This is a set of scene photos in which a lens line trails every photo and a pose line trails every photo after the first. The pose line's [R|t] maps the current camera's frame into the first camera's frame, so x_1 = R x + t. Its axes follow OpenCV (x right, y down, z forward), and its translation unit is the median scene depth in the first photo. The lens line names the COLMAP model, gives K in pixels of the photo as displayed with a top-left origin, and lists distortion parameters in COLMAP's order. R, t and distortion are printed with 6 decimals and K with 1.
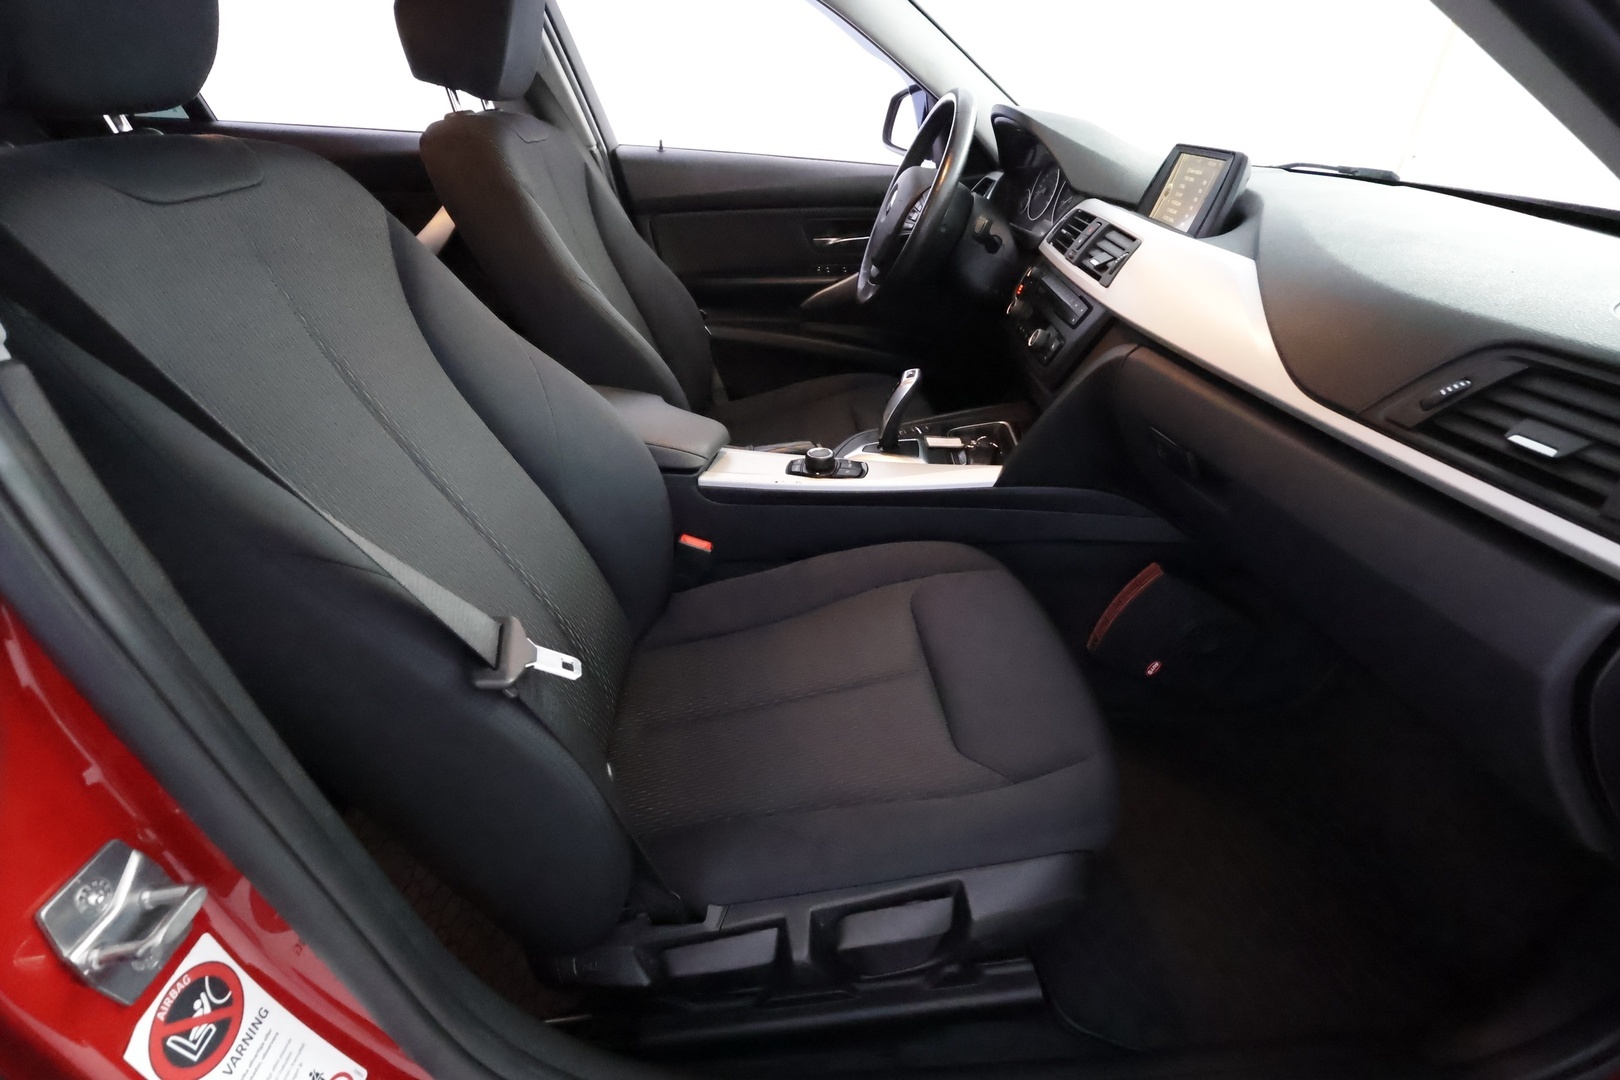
lens RADIAL K [[765.5, 0, 810.0], [0, 765.5, 540.0], [0, 0, 1]] dist [0.009131, -0.000213]
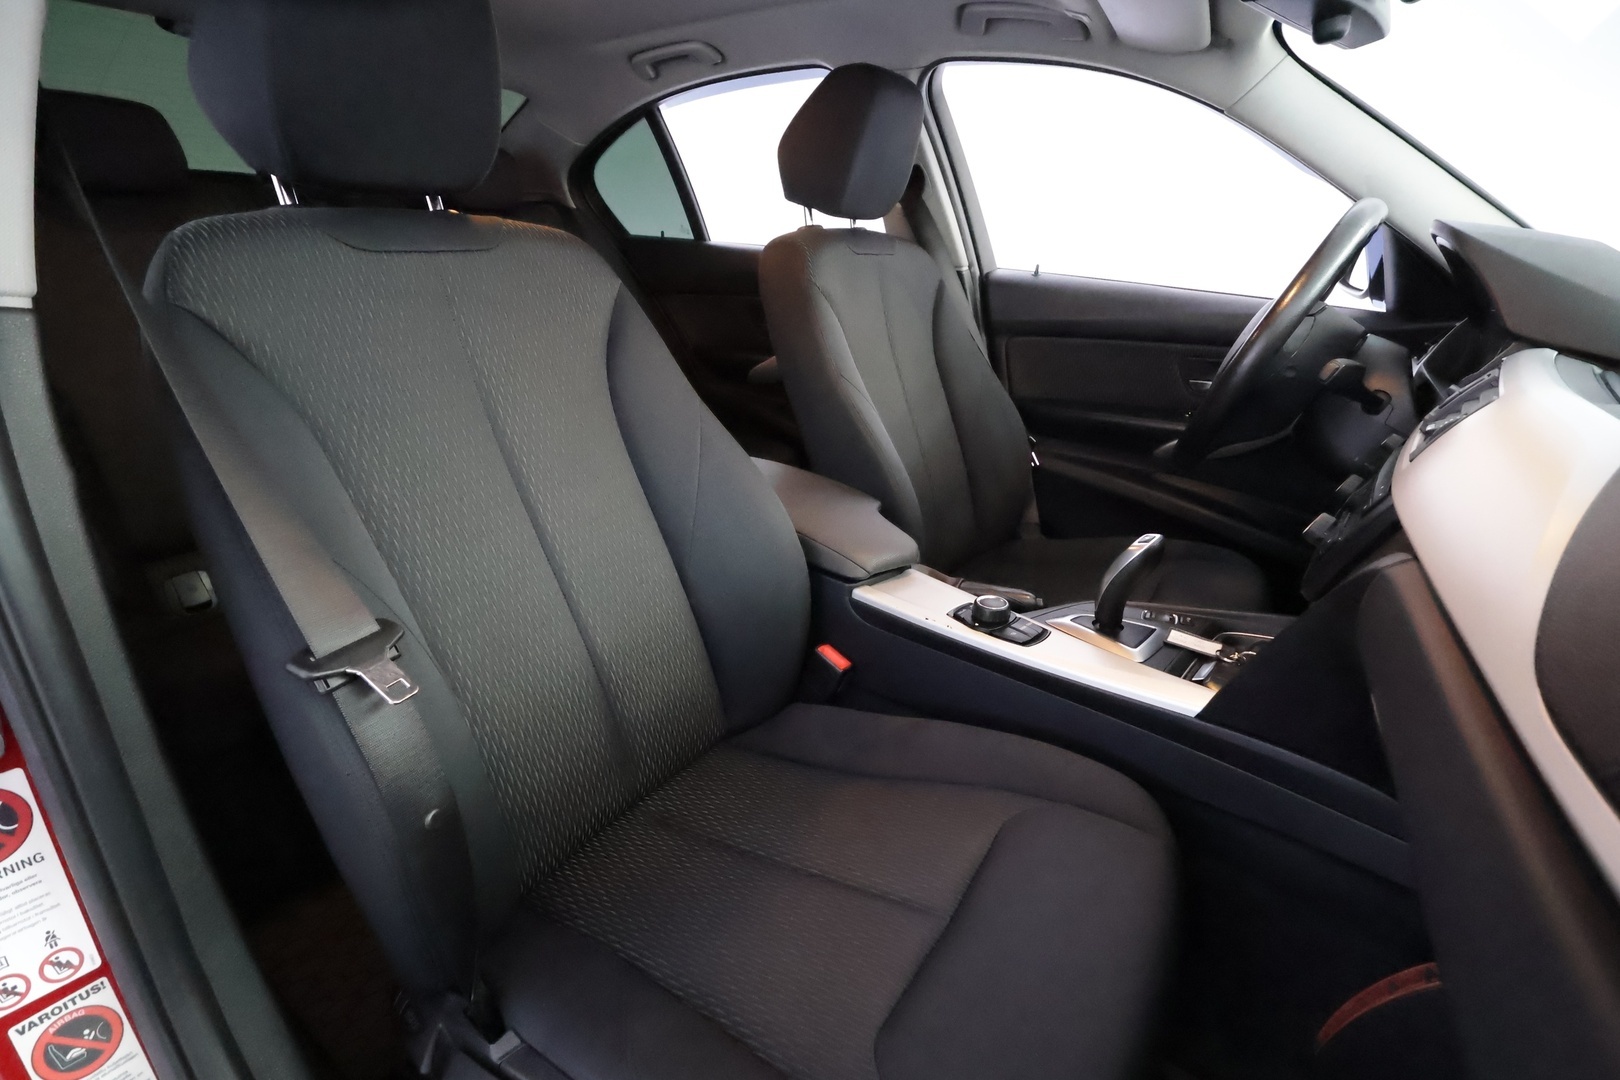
lens RADIAL K [[754.4, 0, 810.0], [0, 754.4, 540.0], [0, 0, 1]] dist [-0.000459, 0.000394]
pose [[0.784997, 0.235286, -0.573080, 0.292337], [-0.326504, 0.943292, -0.059958, -0.061702], [0.526475, 0.234180, 0.817303, 0.215618]]
